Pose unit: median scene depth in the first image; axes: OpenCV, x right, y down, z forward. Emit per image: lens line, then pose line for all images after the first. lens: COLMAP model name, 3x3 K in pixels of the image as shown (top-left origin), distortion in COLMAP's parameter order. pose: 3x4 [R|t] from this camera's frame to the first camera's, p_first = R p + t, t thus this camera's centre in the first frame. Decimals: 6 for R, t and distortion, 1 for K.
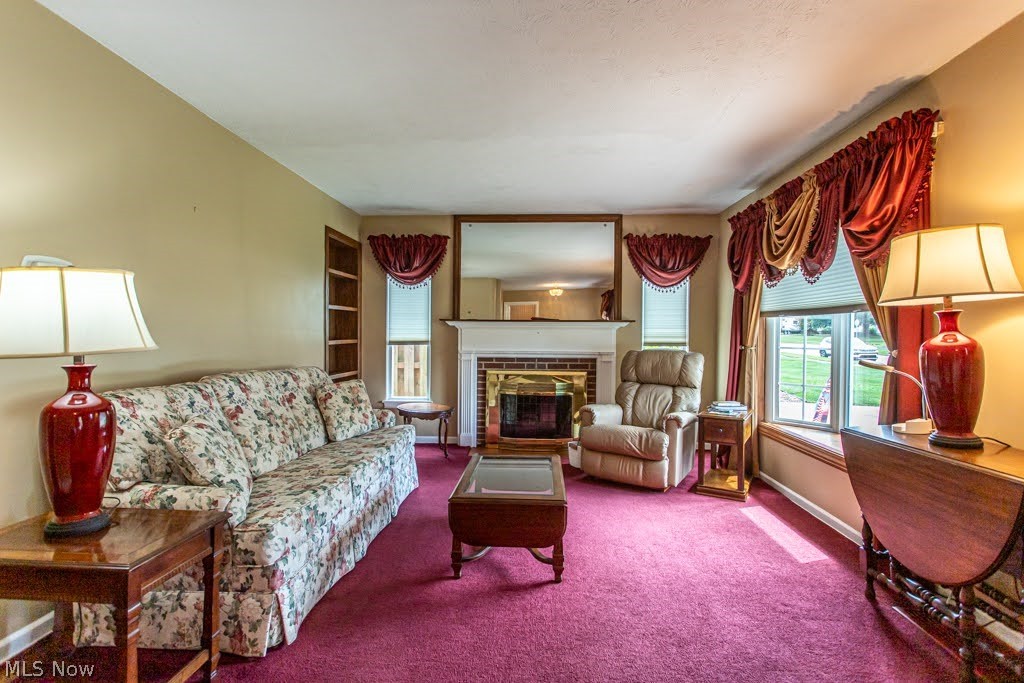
lens RADIAL K [[493.4, 0, 512.0], [0, 493.4, 341.5], [0, 0, 1]] dist [0.002537, 0.000256]
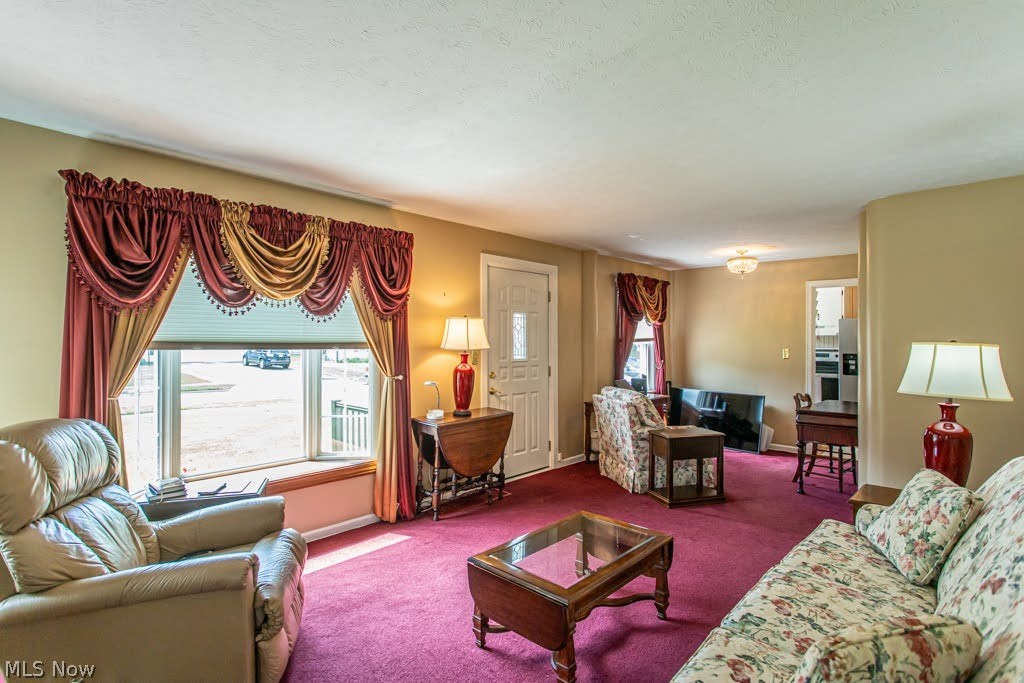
lens RADIAL K [[493.4, 0, 512.0], [0, 493.4, 341.5], [0, 0, 1]] dist [0.002537, 0.000256]
pose [[-0.774345, -0.005742, 0.632738, -0.425921], [0.004018, 0.999894, 0.013991, -0.092870], [-0.632751, 0.013376, -0.774240, 1.649126]]
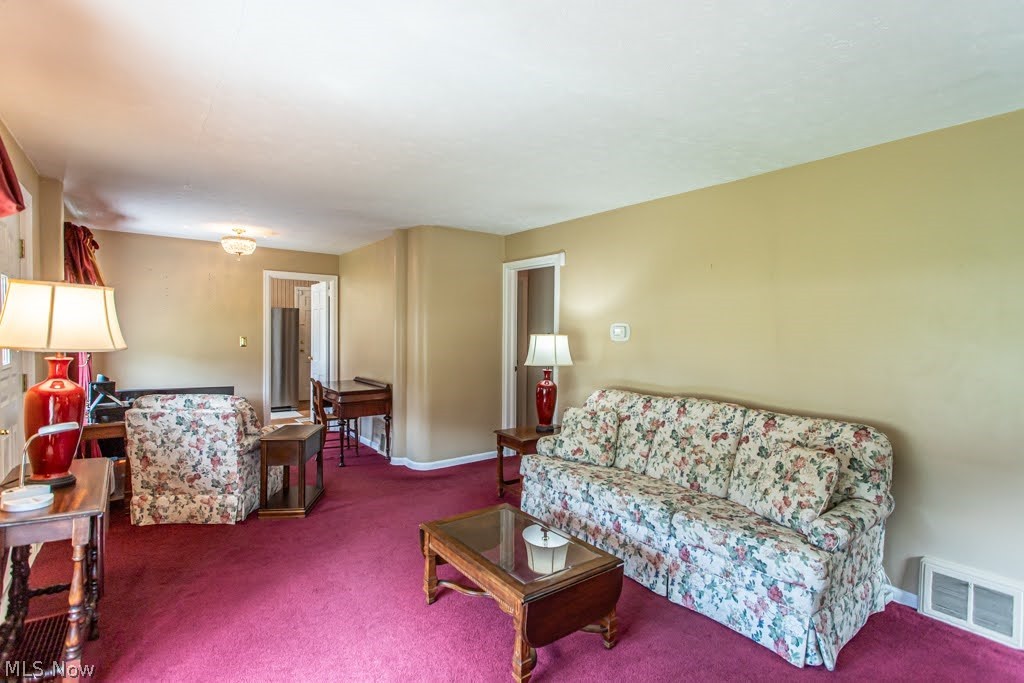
lens RADIAL K [[493.4, 0, 512.0], [0, 493.4, 341.5], [0, 0, 1]] dist [0.002537, 0.000256]
pose [[-0.768615, 0.001667, -0.639710, 0.523827], [-0.024603, 0.999180, 0.032164, -0.099330], [0.639239, 0.040461, -0.767943, 1.570760]]
